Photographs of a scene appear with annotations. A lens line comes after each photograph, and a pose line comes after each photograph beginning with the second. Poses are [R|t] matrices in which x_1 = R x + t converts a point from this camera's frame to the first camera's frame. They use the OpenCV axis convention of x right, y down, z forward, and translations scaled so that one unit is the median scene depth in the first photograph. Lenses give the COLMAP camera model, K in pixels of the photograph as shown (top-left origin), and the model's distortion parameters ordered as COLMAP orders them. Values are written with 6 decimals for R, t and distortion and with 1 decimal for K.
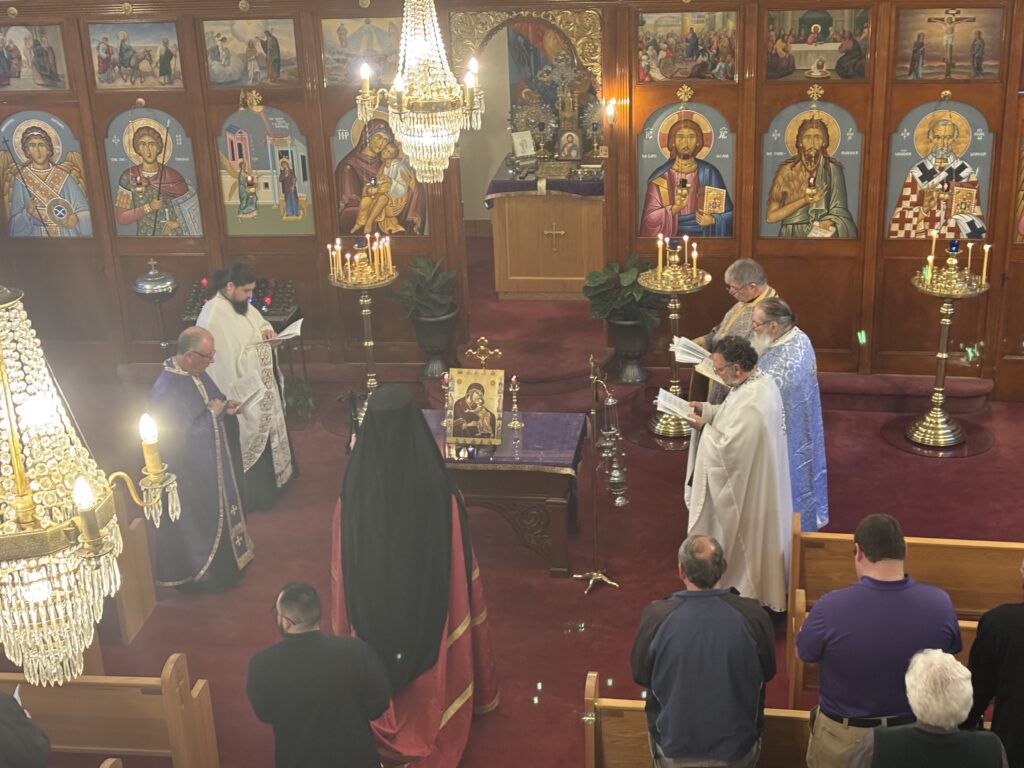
lens RADIAL K [[1583.8, 0, 512.0], [0, 1583.8, 384.0], [0, 0, 1]] dist [-0.015798, -0.167317]
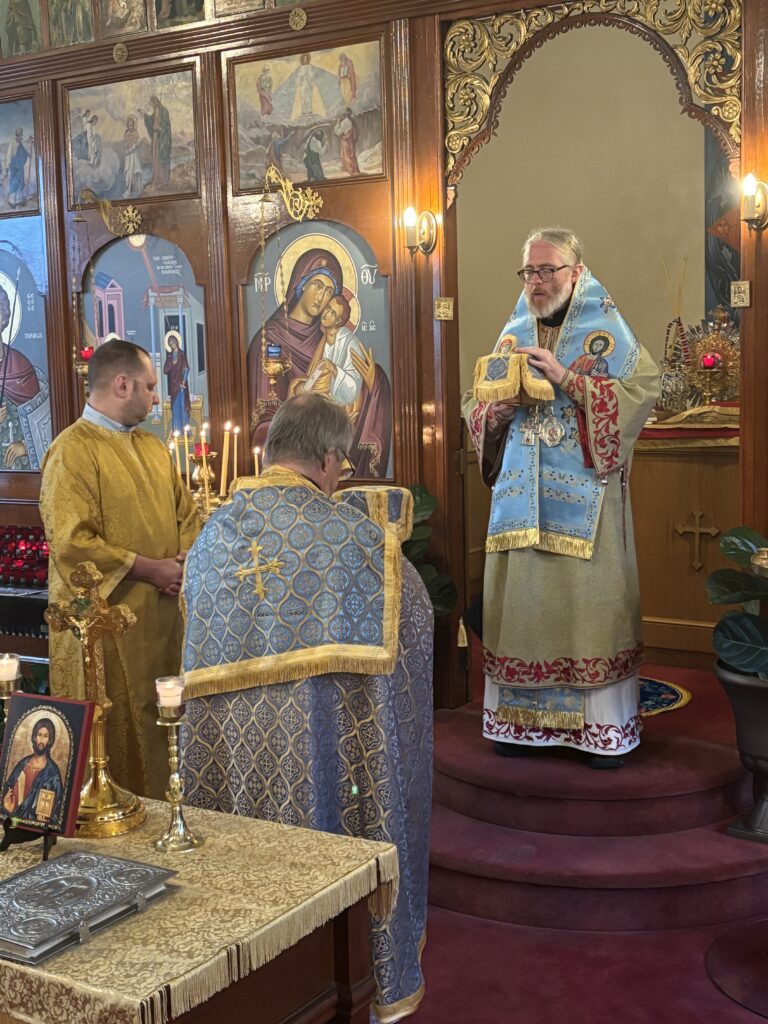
lens RADIAL K [[1381.0, 0, 387.0], [0, 1381.0, 470.9], [0, 0, 1]] dist [-0.025259, -0.075802]
pose [[0.912228, 0.050715, -0.406532, 0.127387], [-0.162179, 0.955948, -0.244664, 0.010203], [0.376215, 0.289121, 0.880268, 0.643294]]
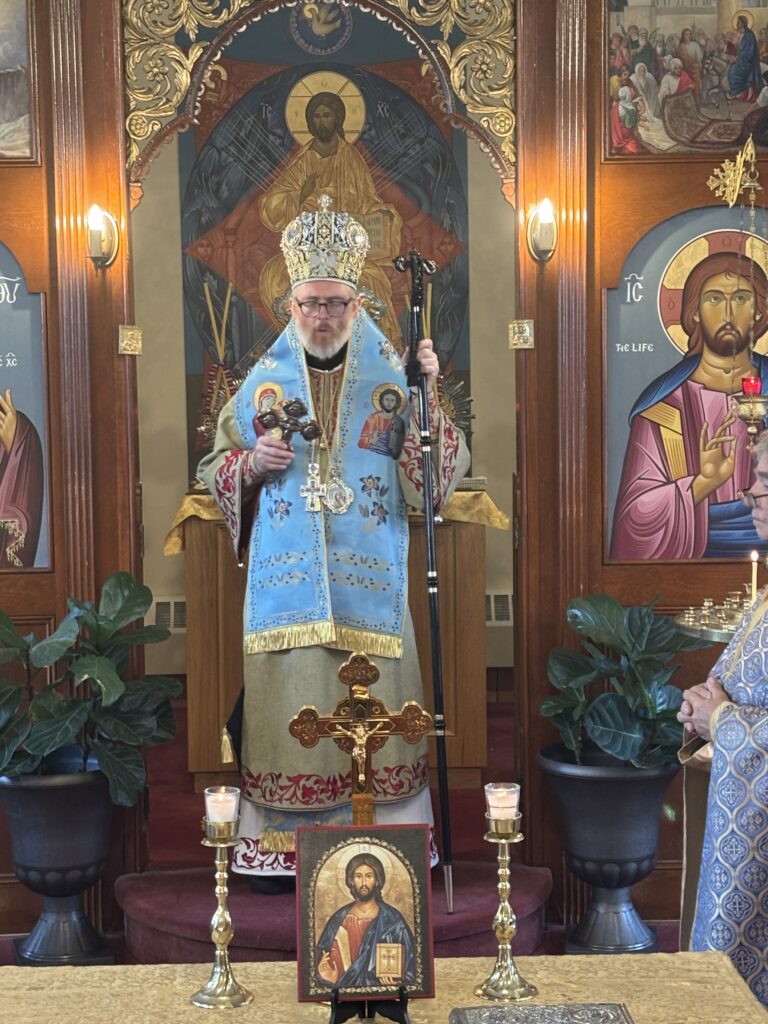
lens RADIAL K [[1849.7, 0, 384.0], [0, 1849.7, 512.0], [0, 0, 1]] dist [0.018015, -0.113675]
pose [[0.986851, 0.019048, 0.160507, -0.046725], [0.032452, 0.949461, -0.312204, 0.034762], [-0.158342, 0.313308, 0.936358, 0.599187]]
